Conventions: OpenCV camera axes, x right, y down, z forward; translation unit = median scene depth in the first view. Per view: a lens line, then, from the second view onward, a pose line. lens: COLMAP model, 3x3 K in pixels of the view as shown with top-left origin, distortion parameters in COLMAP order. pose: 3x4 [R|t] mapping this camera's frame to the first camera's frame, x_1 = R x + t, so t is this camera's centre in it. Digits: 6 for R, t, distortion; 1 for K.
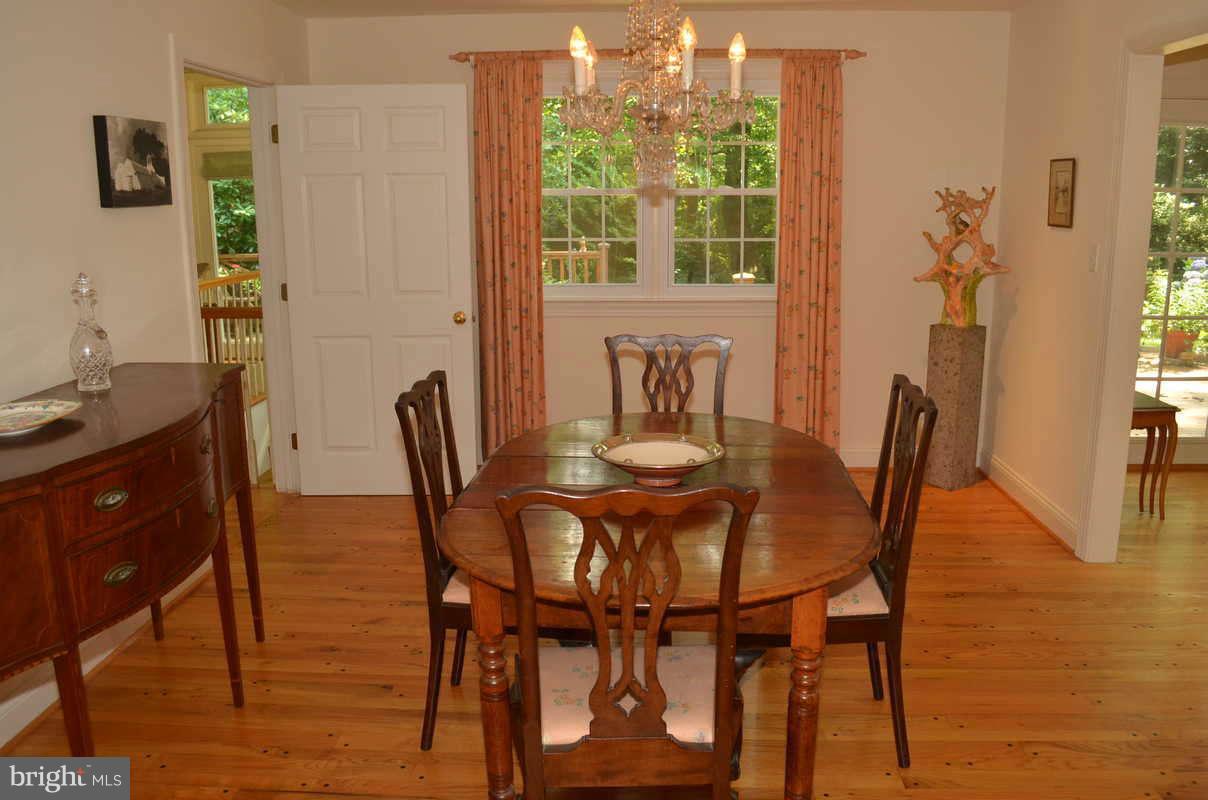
lens RADIAL K [[942.5, 0, 608.5], [0, 942.5, 390.4], [0, 0, 1]] dist [-0.088477, 0.005012]
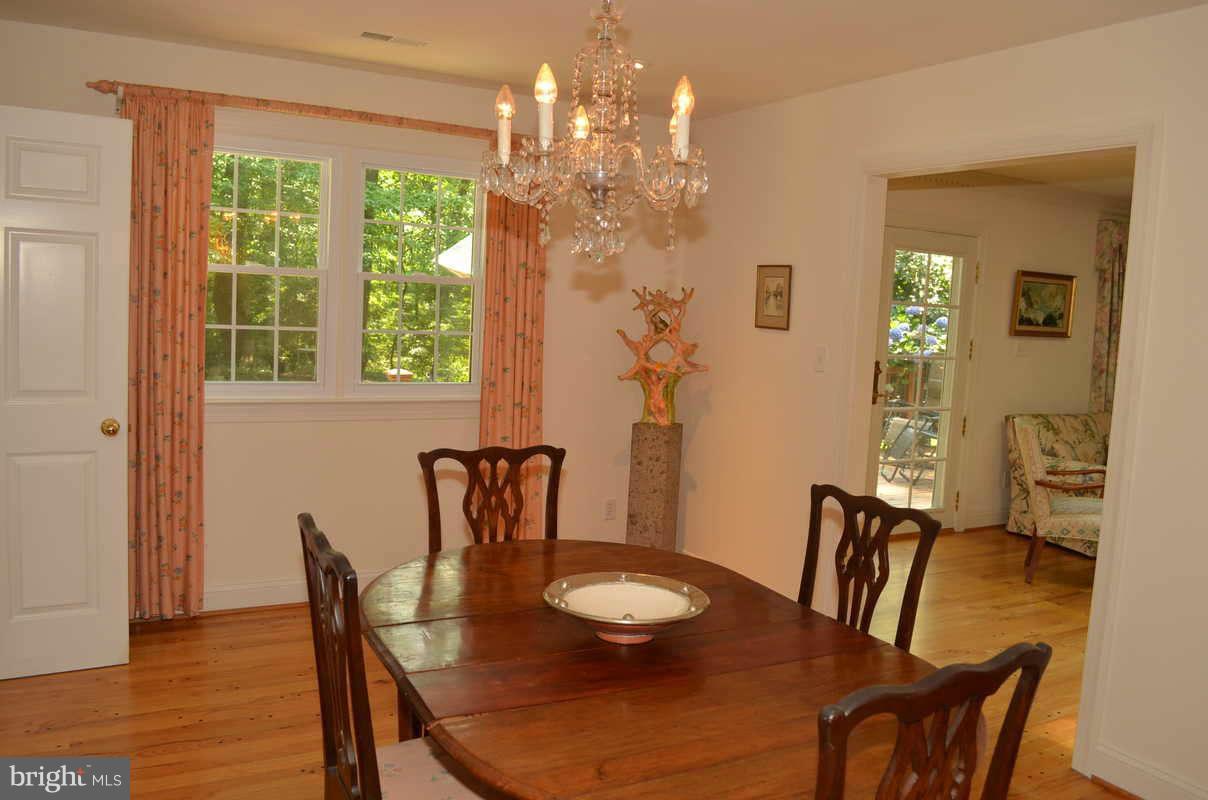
lens RADIAL K [[942.5, 0, 608.5], [0, 942.5, 390.4], [0, 0, 1]] dist [-0.088477, 0.005012]
pose [[0.845989, -0.001100, 0.533199, -0.208980], [0.051821, 0.995433, -0.080168, -0.027053], [-0.530676, 0.095452, 0.842183, 0.172795]]
